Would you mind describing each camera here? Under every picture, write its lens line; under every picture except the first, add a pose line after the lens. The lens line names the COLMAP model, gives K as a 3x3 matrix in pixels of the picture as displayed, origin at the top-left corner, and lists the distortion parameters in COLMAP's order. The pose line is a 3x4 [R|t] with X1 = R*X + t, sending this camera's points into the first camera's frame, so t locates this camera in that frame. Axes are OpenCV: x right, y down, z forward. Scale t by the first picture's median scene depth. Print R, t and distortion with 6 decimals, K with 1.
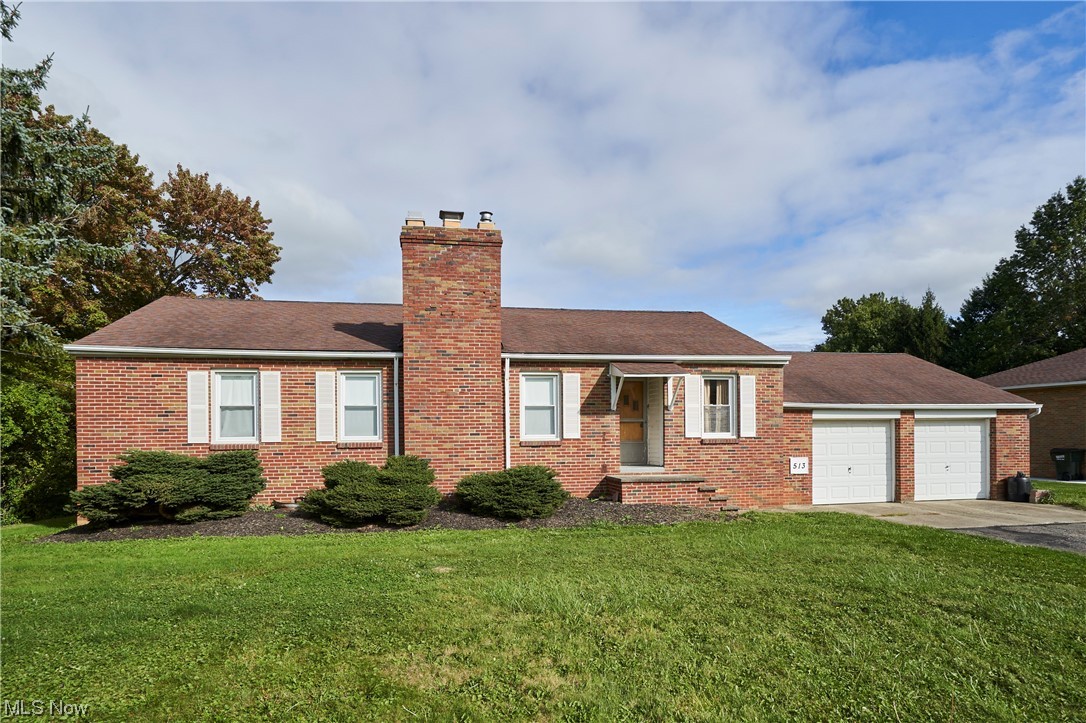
lens RADIAL K [[591.4, 0, 542.7], [0, 591.4, 389.6], [0, 0, 1]] dist [-0.034514, 0.001210]
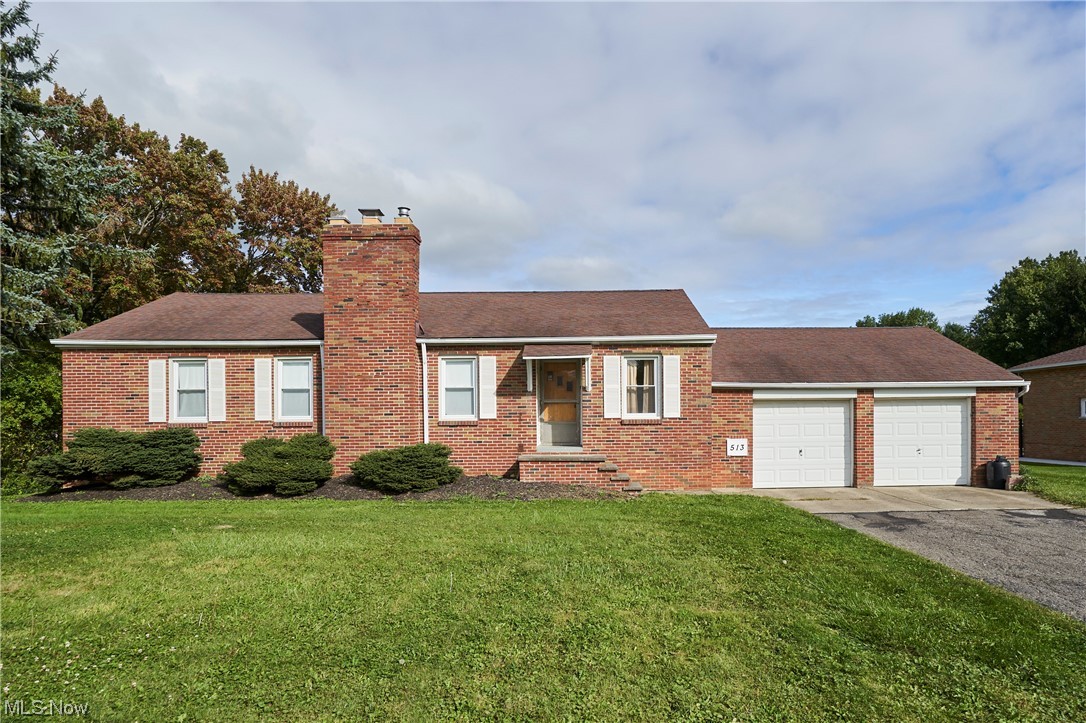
lens RADIAL K [[607.3, 0, 543.0], [0, 607.3, 361.5], [0, 0, 1]] dist [-0.037615, 0.000942]
pose [[0.987317, -0.014311, -0.158117, 0.313017], [0.012042, 0.999810, -0.015298, -0.000720], [0.158306, 0.013200, 0.987302, -0.043000]]
